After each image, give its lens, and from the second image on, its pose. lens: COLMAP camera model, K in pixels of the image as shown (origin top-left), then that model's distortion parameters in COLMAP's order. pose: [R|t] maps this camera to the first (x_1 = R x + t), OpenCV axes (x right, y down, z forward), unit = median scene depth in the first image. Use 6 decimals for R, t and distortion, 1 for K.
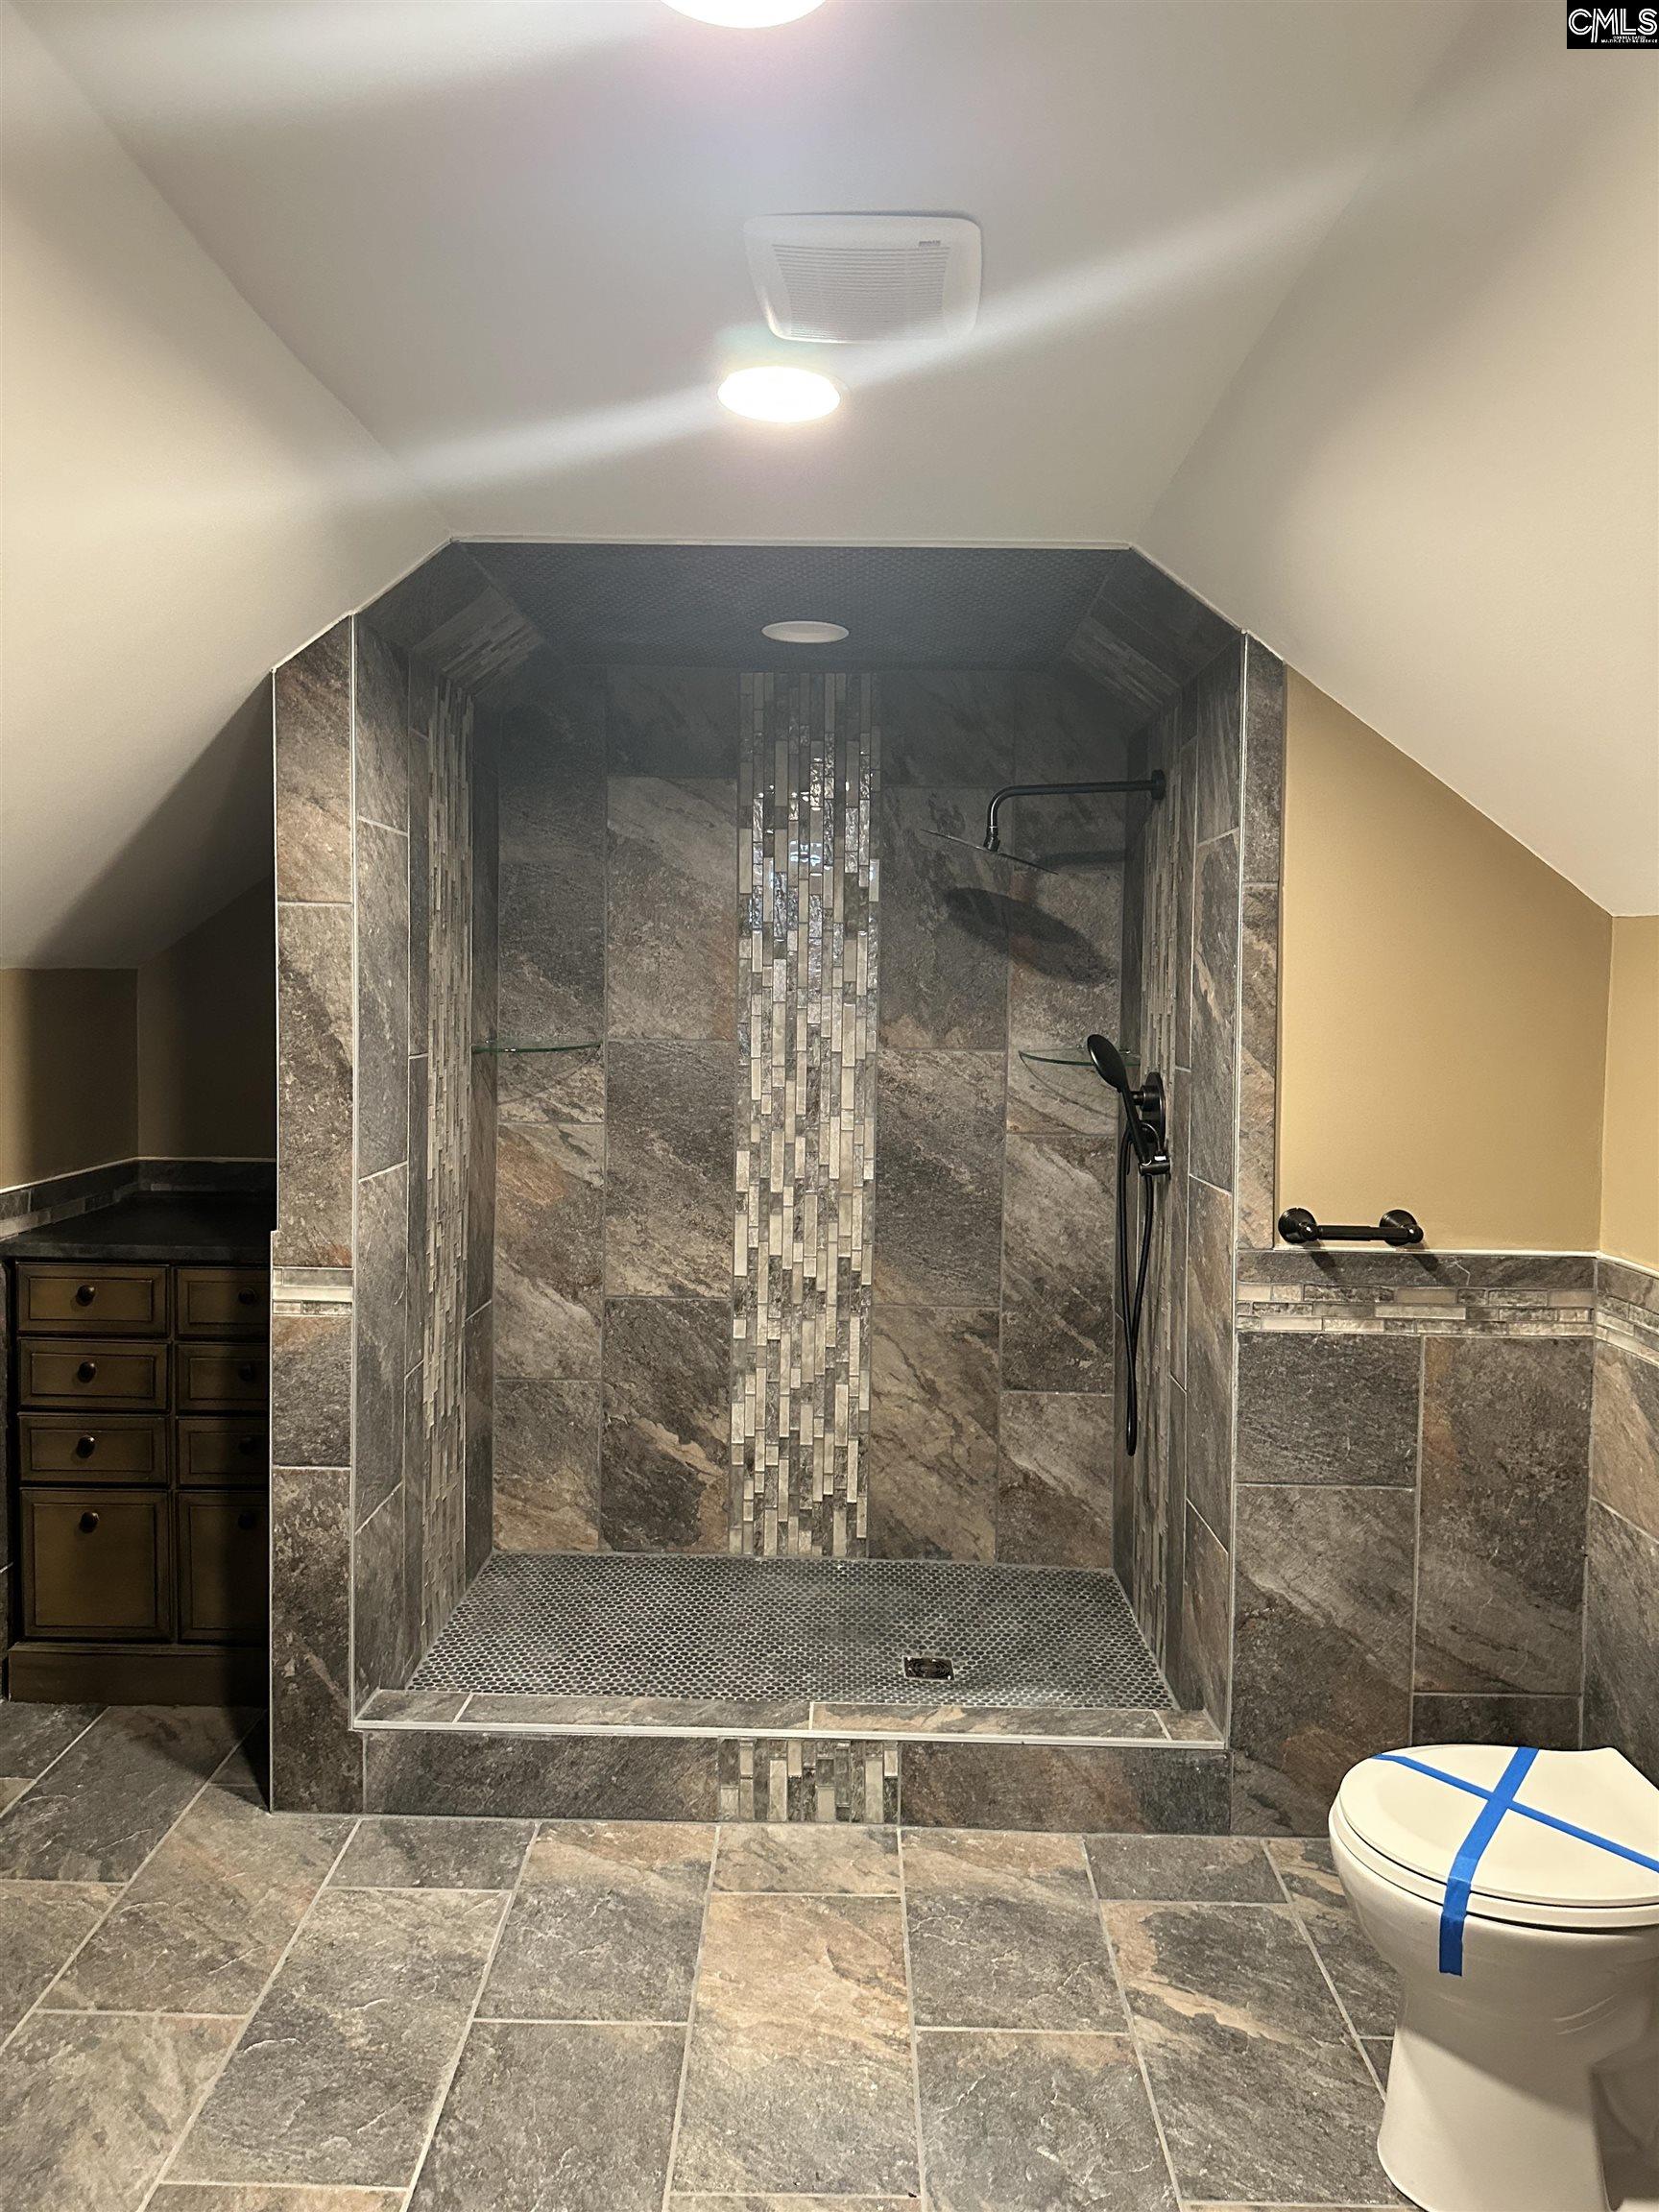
lens RADIAL K [[1558.3, 0, 834.5], [0, 1558.3, 1089.3], [0, 0, 1]] dist [0.107847, -0.159523]
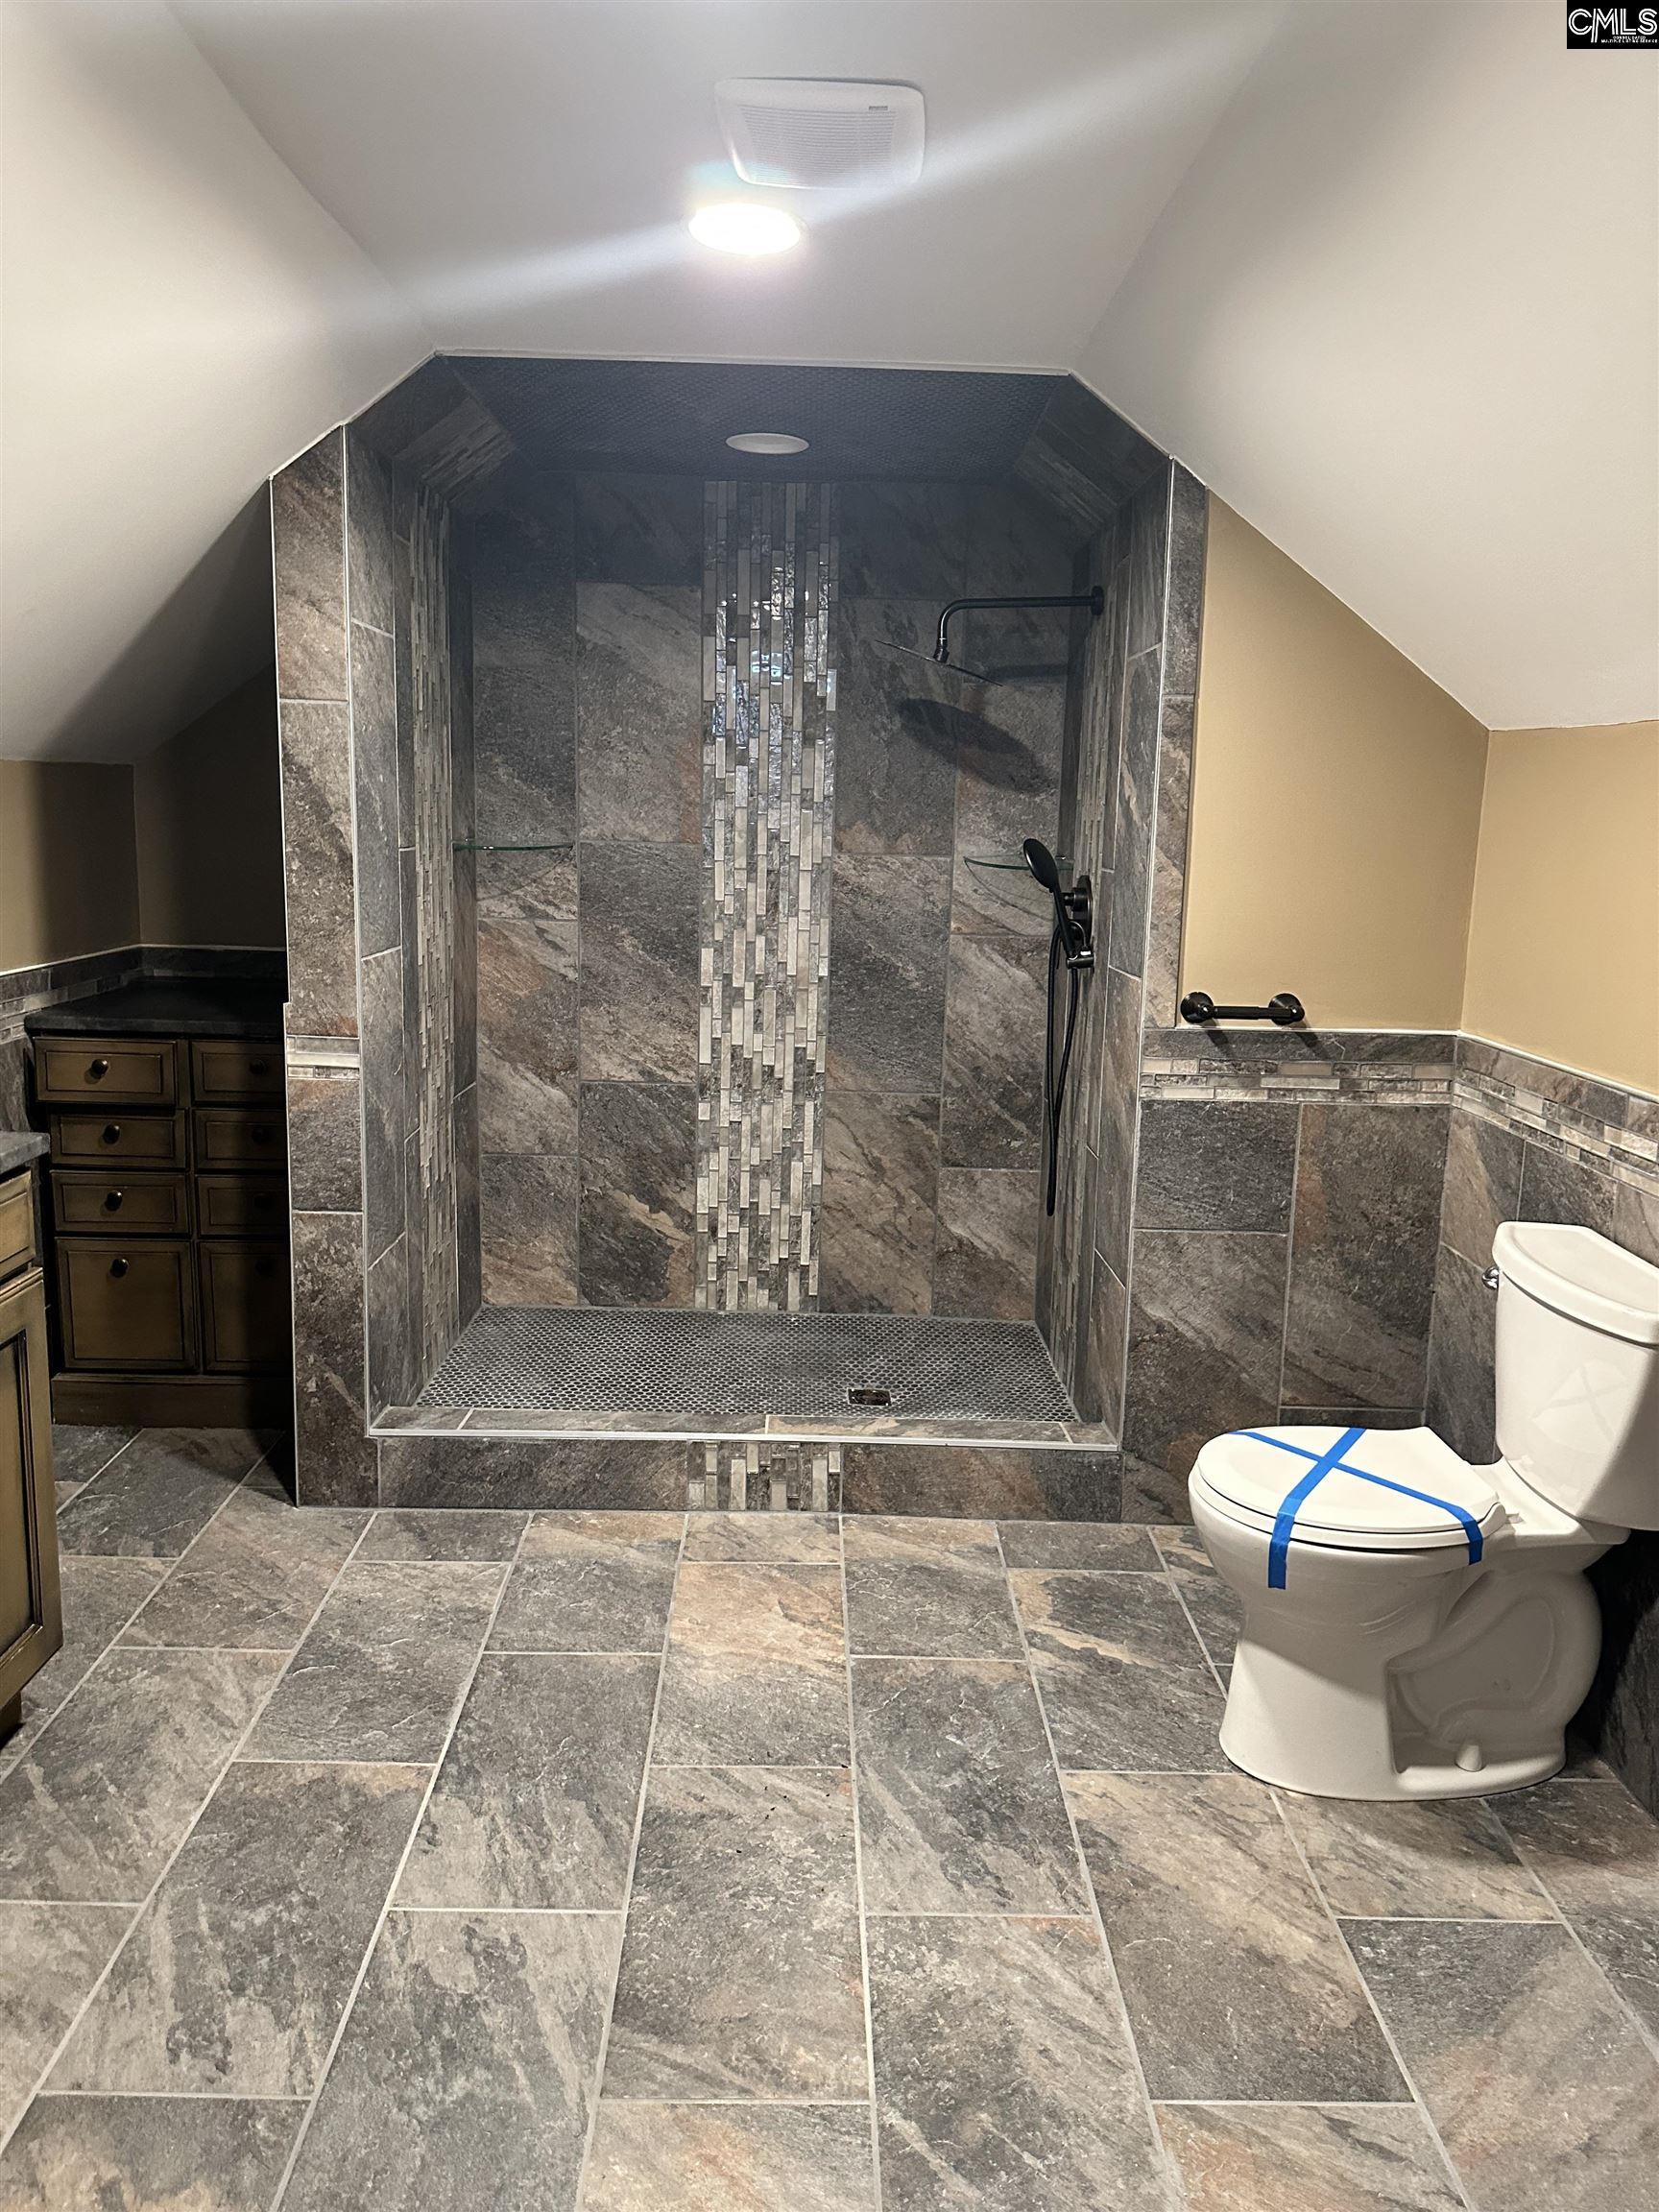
lens RADIAL K [[1558.8, 0, 829.5], [0, 1558.8, 1106.0], [0, 0, 1]] dist [0.208518, -0.457828]
pose [[0.999698, 0.008619, 0.023033, 0.002759], [-0.011374, 0.992431, 0.122273, 0.020205], [-0.021805, -0.122498, 0.992229, -0.127582]]
